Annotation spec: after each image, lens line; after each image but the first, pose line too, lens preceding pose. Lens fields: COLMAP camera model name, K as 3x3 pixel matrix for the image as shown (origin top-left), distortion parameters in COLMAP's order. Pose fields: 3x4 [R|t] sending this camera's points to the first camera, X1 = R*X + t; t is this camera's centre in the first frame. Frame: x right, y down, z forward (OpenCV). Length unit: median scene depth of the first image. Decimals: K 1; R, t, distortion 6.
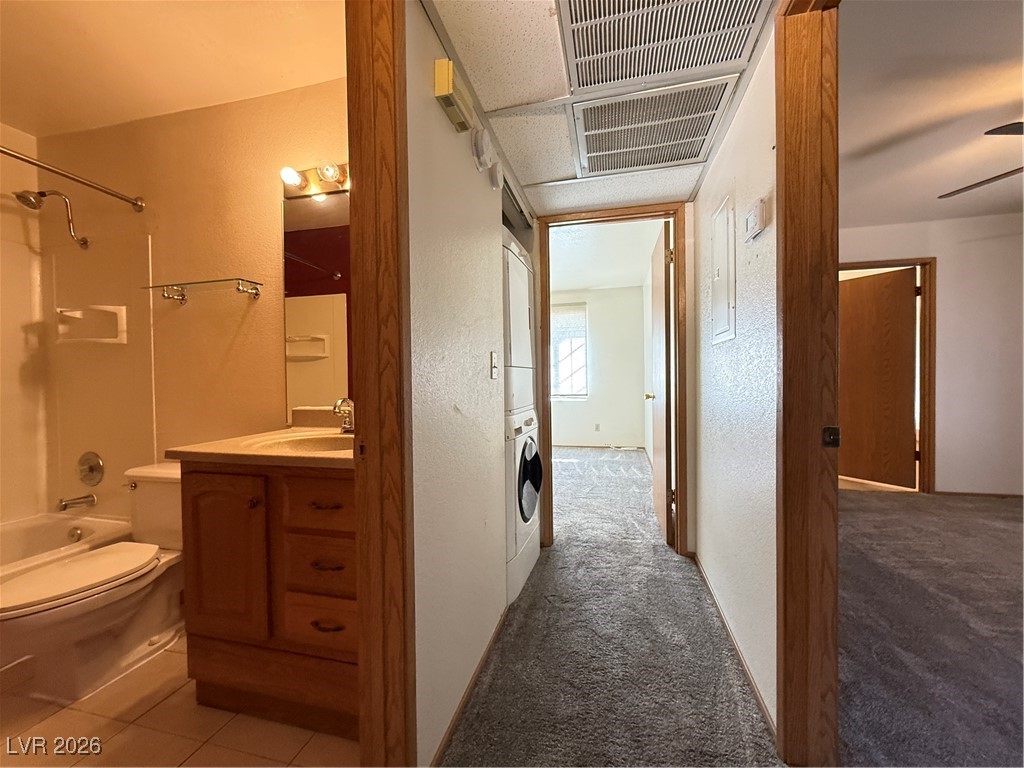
lens RADIAL K [[404.2, 0, 514.2], [0, 404.2, 385.8], [0, 0, 1]] dist [-0.001963, -0.000221]
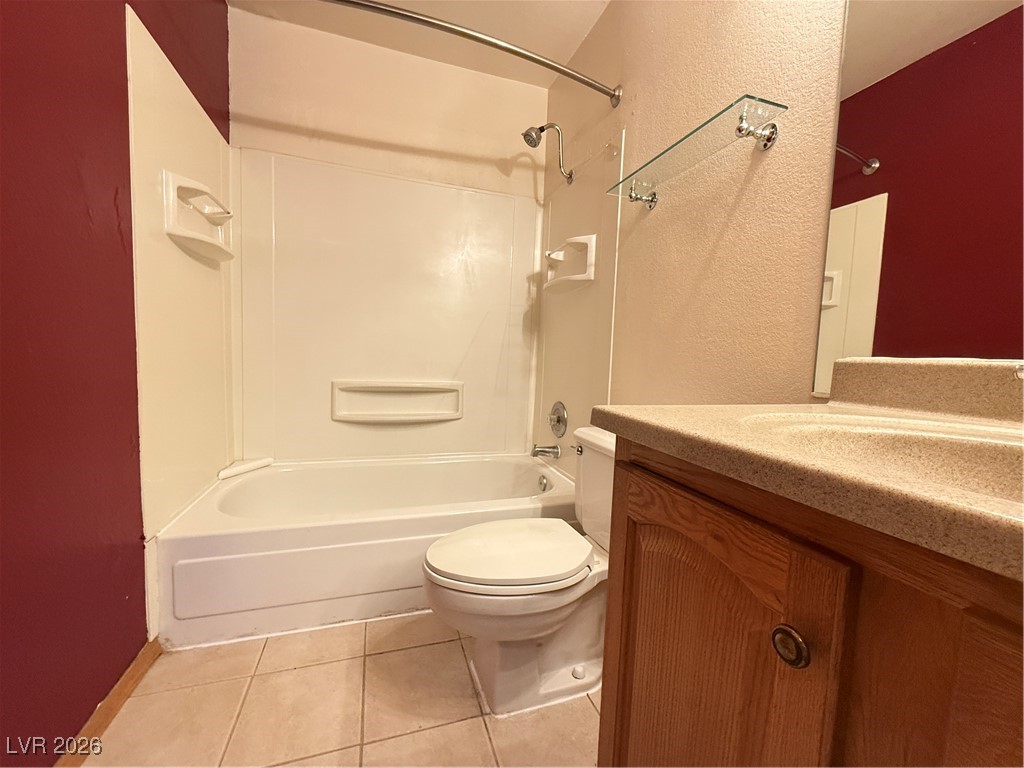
lens RADIAL K [[404.2, 0, 514.2], [0, 404.2, 385.8], [0, 0, 1]] dist [-0.001963, -0.000221]
pose [[0.530781, 0.094649, -0.842207, -0.328224], [-0.060213, 0.995445, 0.073922, 0.066601], [0.845367, 0.011475, 0.534062, 0.426510]]
